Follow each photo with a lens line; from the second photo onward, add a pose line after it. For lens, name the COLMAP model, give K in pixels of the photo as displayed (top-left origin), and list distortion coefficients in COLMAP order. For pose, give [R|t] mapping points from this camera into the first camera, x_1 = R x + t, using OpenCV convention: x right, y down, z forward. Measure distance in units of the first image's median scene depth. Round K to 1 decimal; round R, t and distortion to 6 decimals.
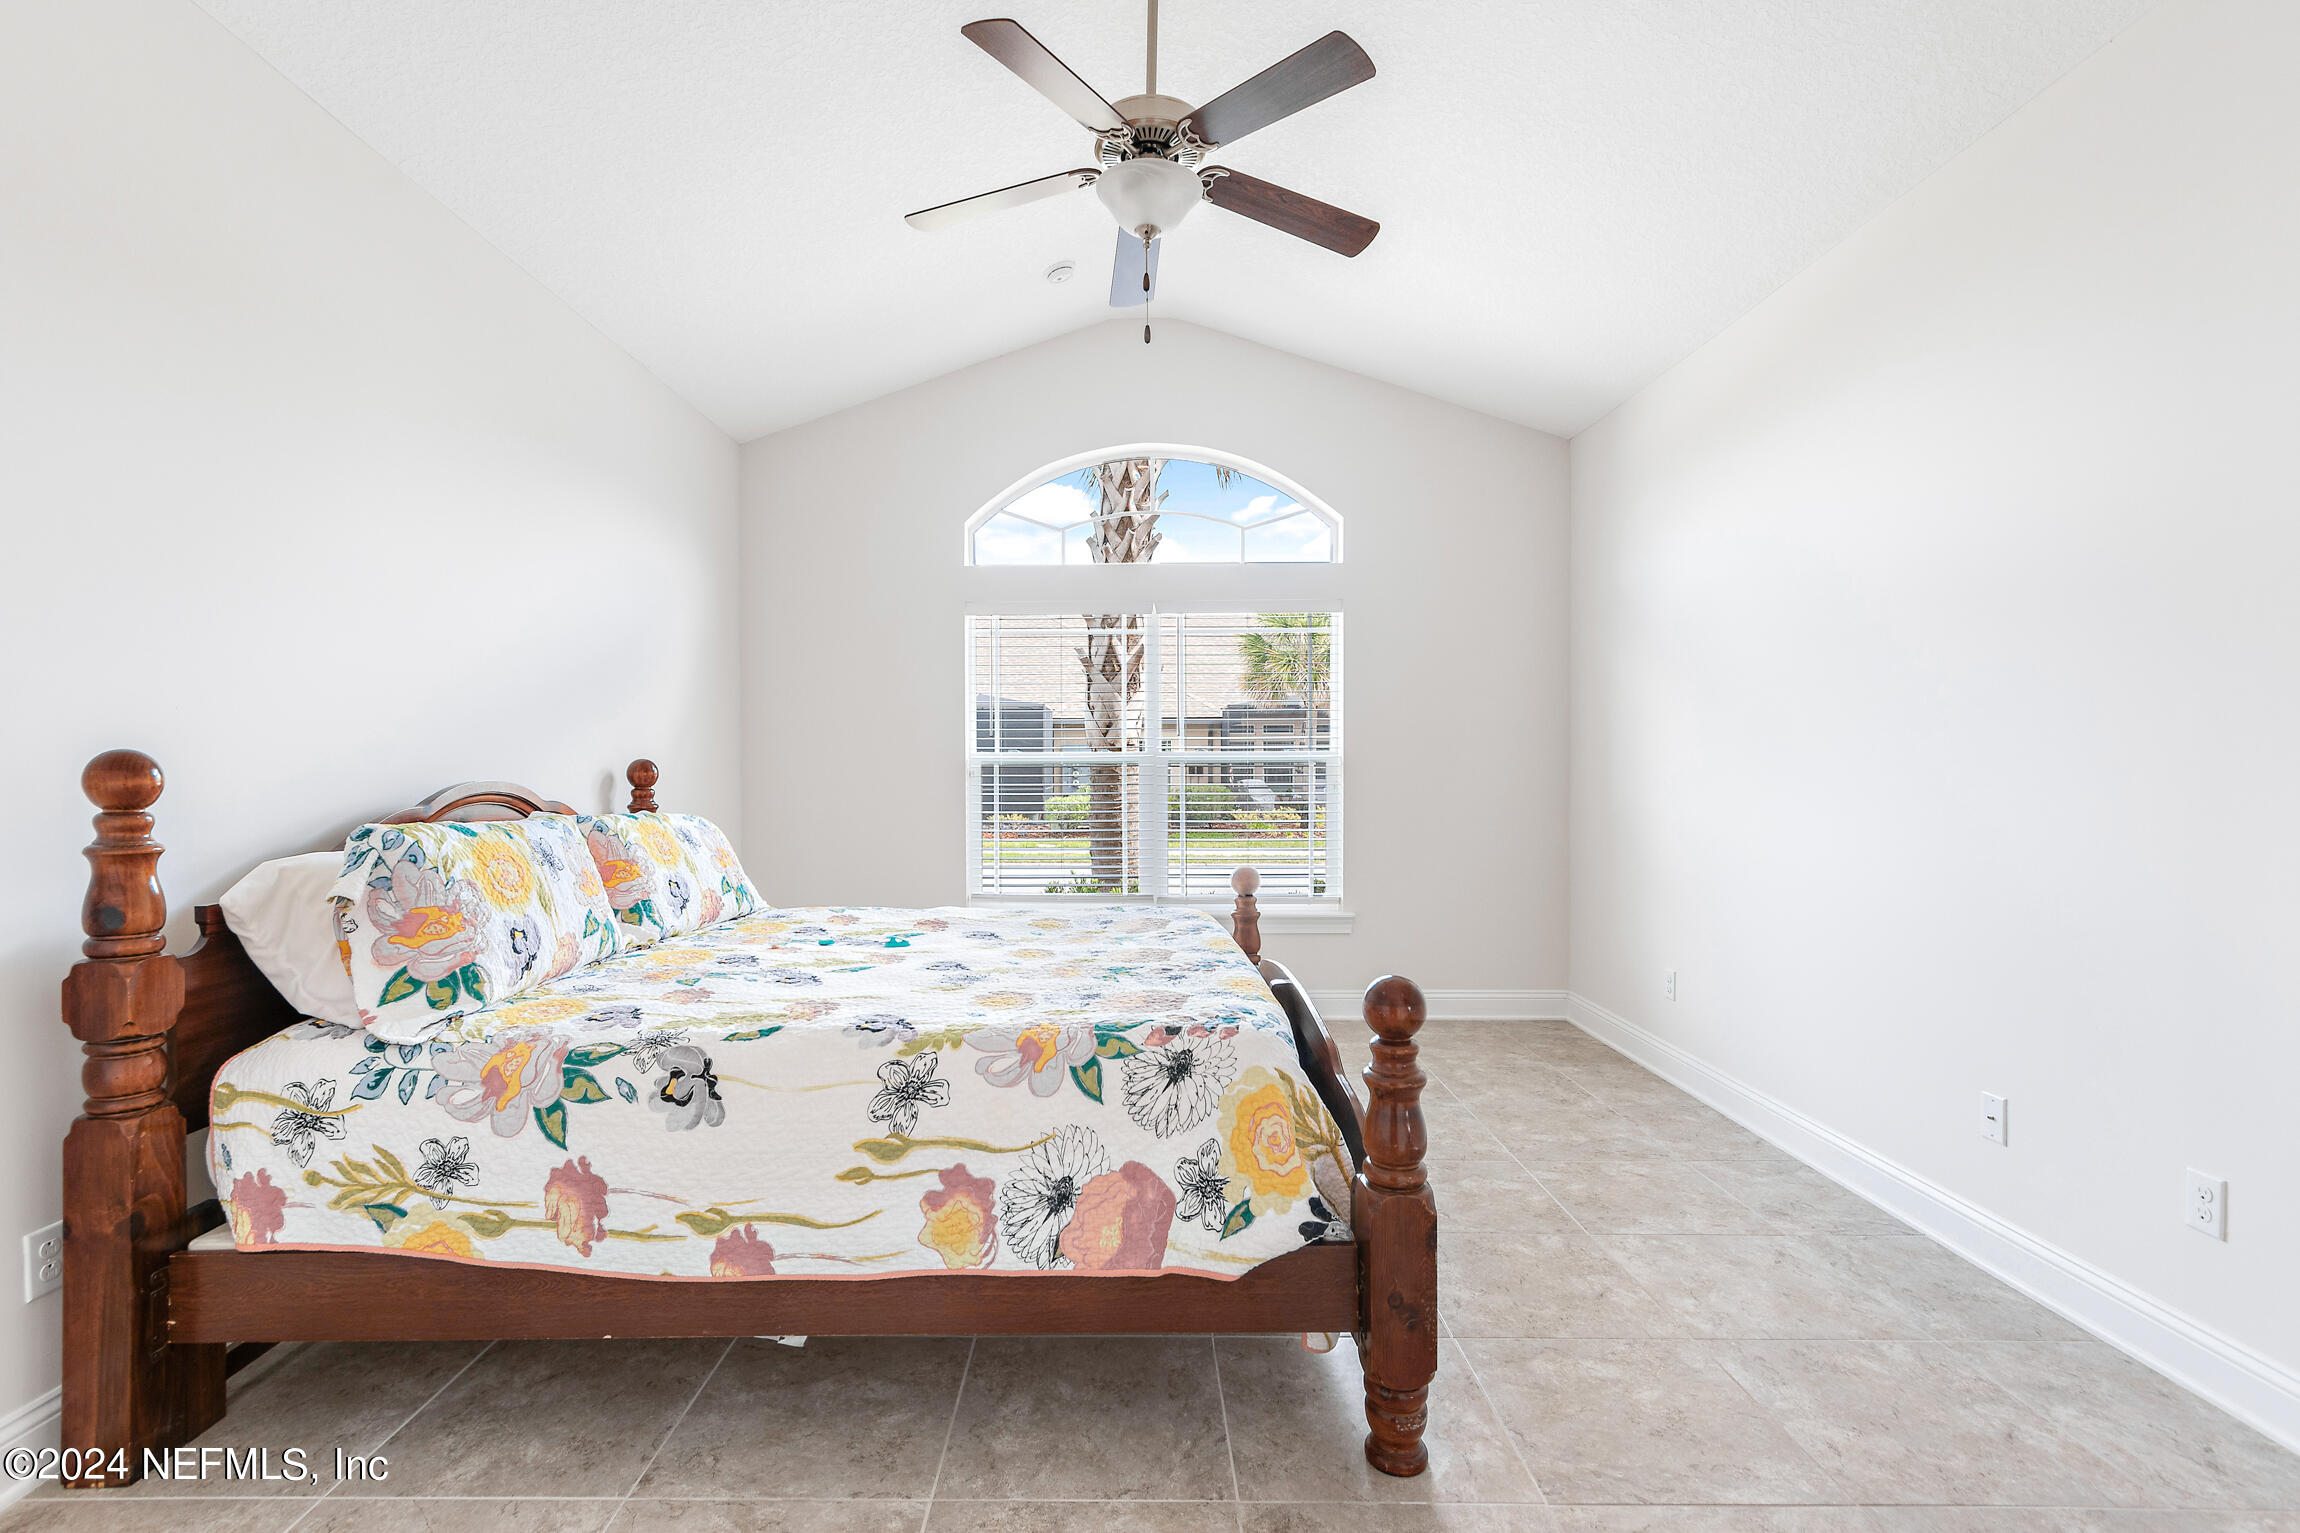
lens RADIAL K [[1078.6, 0, 1150.0], [0, 1078.6, 766.5], [0, 0, 1]] dist [0.001323, 0.000113]
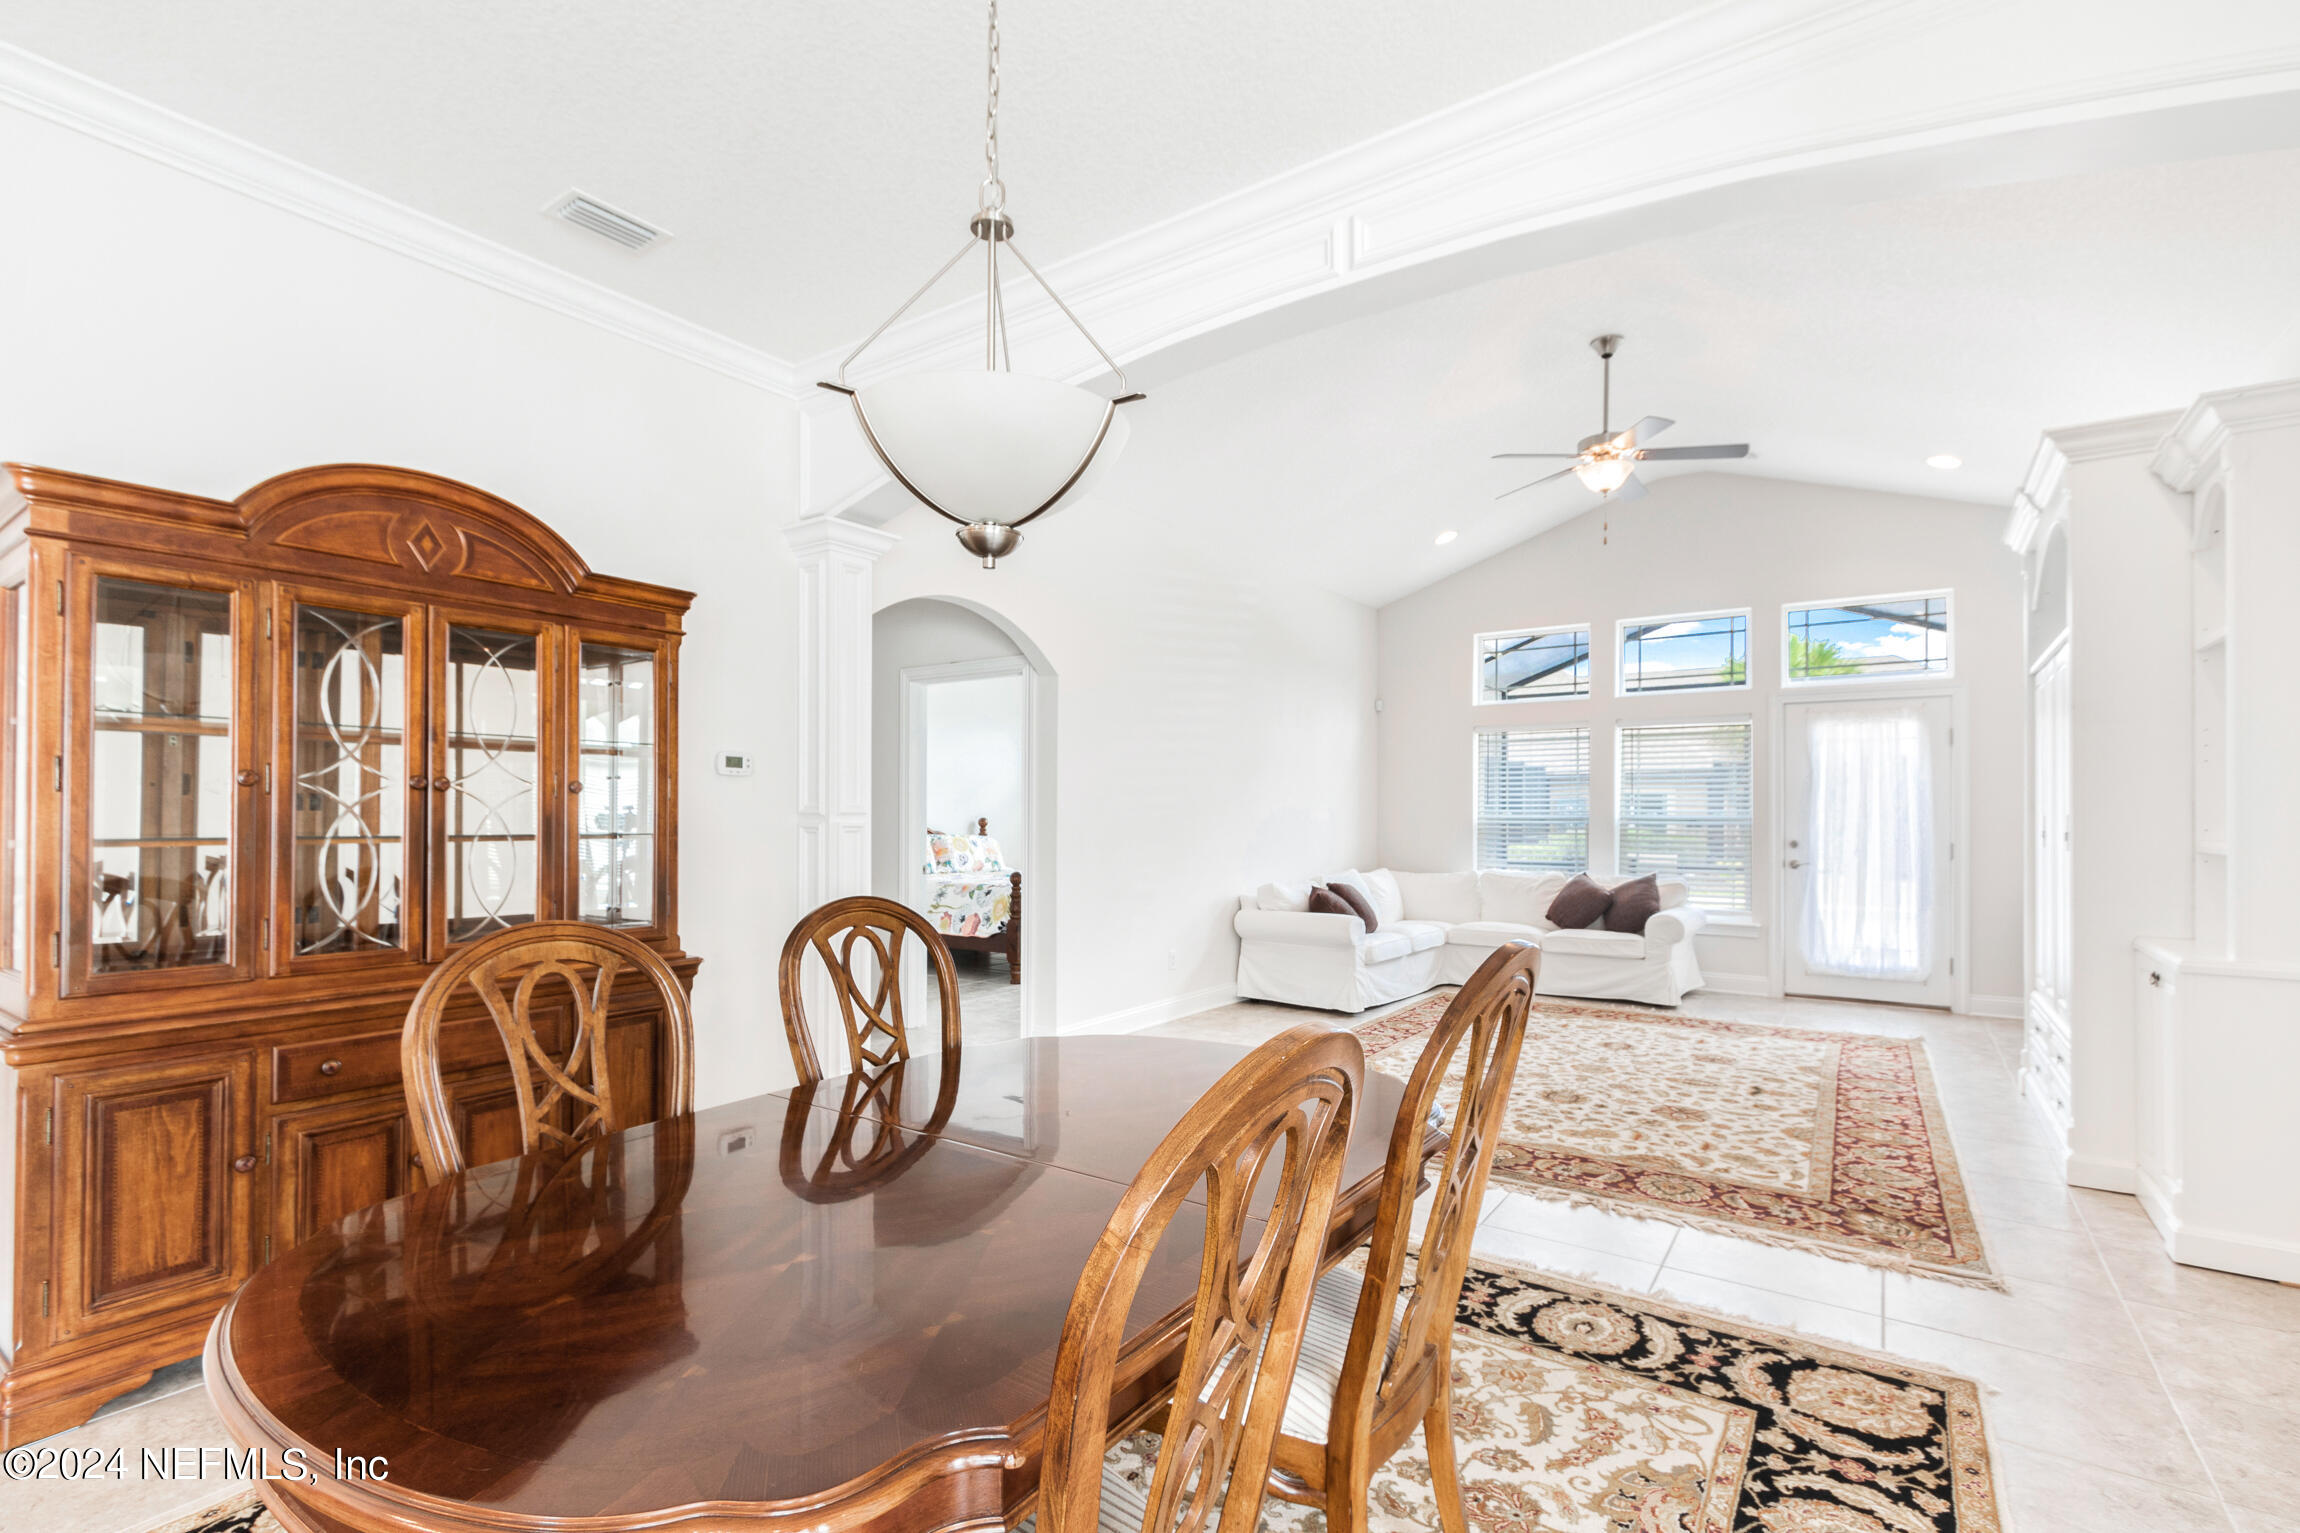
lens RADIAL K [[1056.6, 0, 1113.8], [0, 1056.6, 782.9], [0, 0, 1]] dist [0.002553, 0.000405]
pose [[0.809060, -0.015805, -0.587514, 2.912897], [-0.002555, 0.999534, -0.030407, -0.026386], [0.587721, 0.026102, 0.808642, -2.103752]]
